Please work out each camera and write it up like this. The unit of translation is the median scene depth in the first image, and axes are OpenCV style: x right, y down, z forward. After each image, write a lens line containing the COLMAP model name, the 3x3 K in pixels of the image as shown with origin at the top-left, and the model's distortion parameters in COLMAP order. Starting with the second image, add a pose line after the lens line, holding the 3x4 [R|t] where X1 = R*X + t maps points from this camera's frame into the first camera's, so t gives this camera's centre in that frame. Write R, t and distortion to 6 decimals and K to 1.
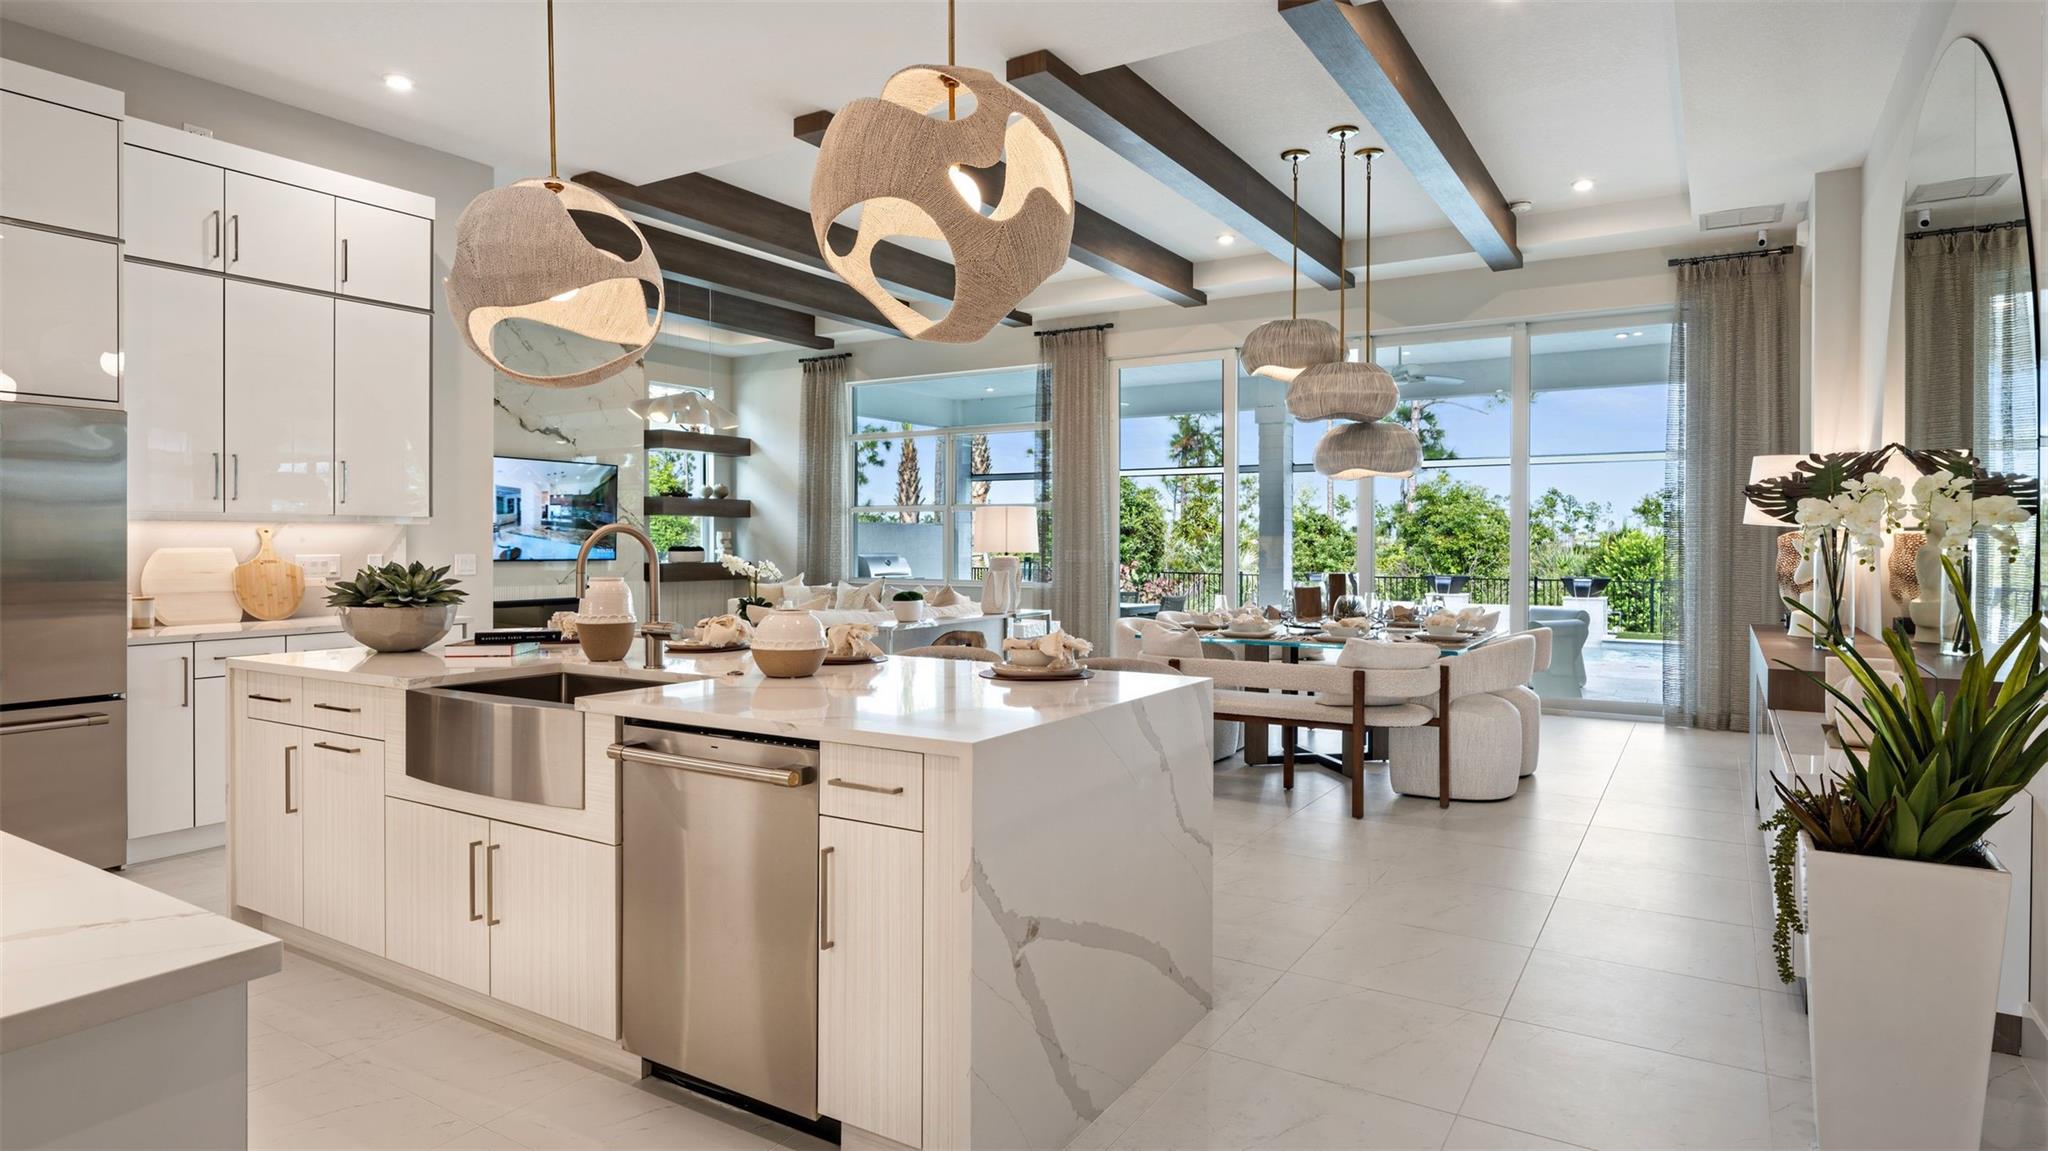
lens RADIAL K [[1108.5, 0, 1026.5], [0, 1108.5, 558.2], [0, 0, 1]] dist [0.004053, 0.000155]
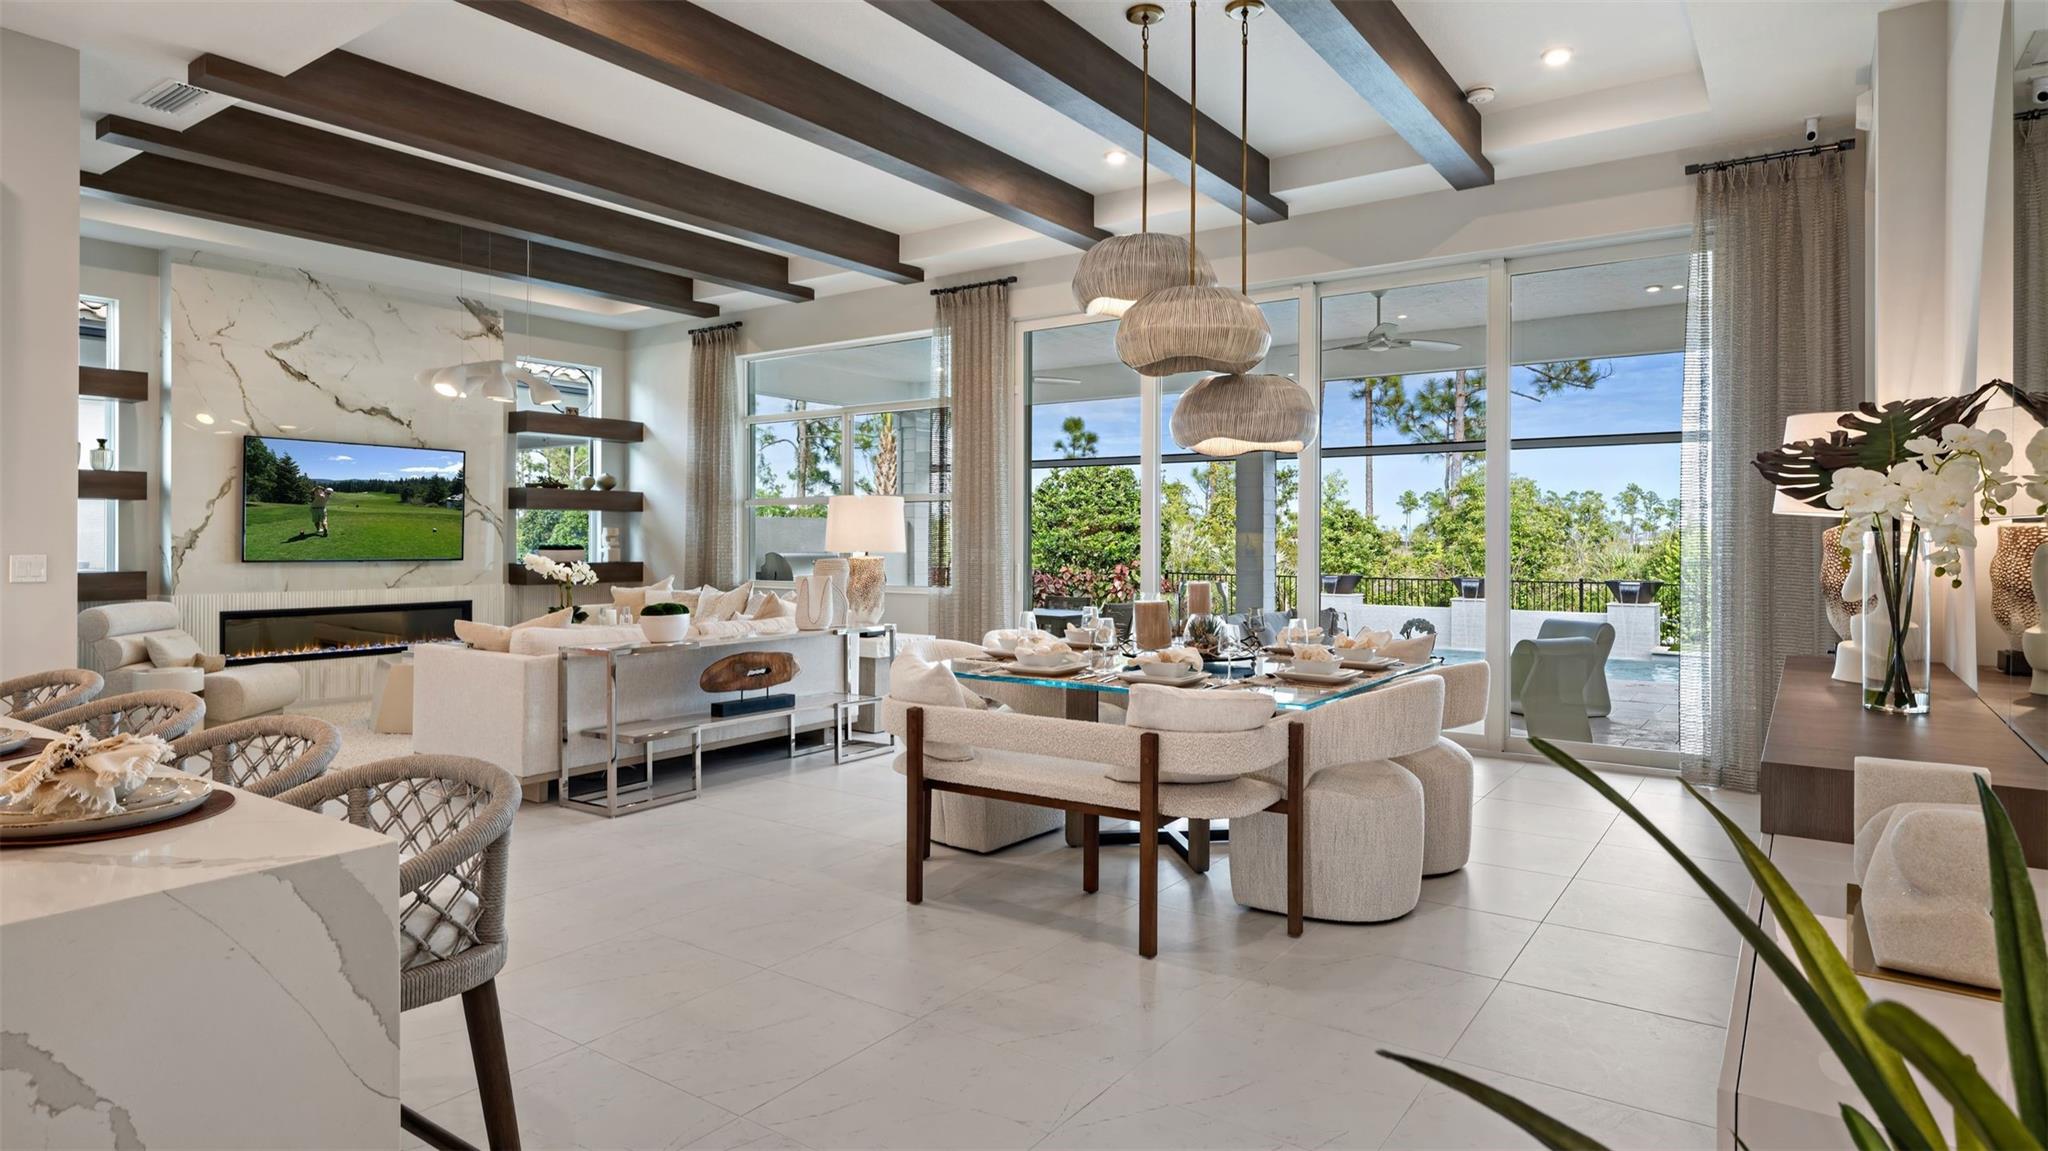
lens RADIAL K [[1120.7, 0, 1015.5], [0, 1120.7, 550.1], [0, 0, 1]] dist [0.001117, 0.000985]
pose [[0.998211, 0.000935, -0.059781, 0.172942], [-0.001273, 0.999983, -0.005613, -0.002584], [0.059774, 0.005679, 0.998196, 0.217572]]
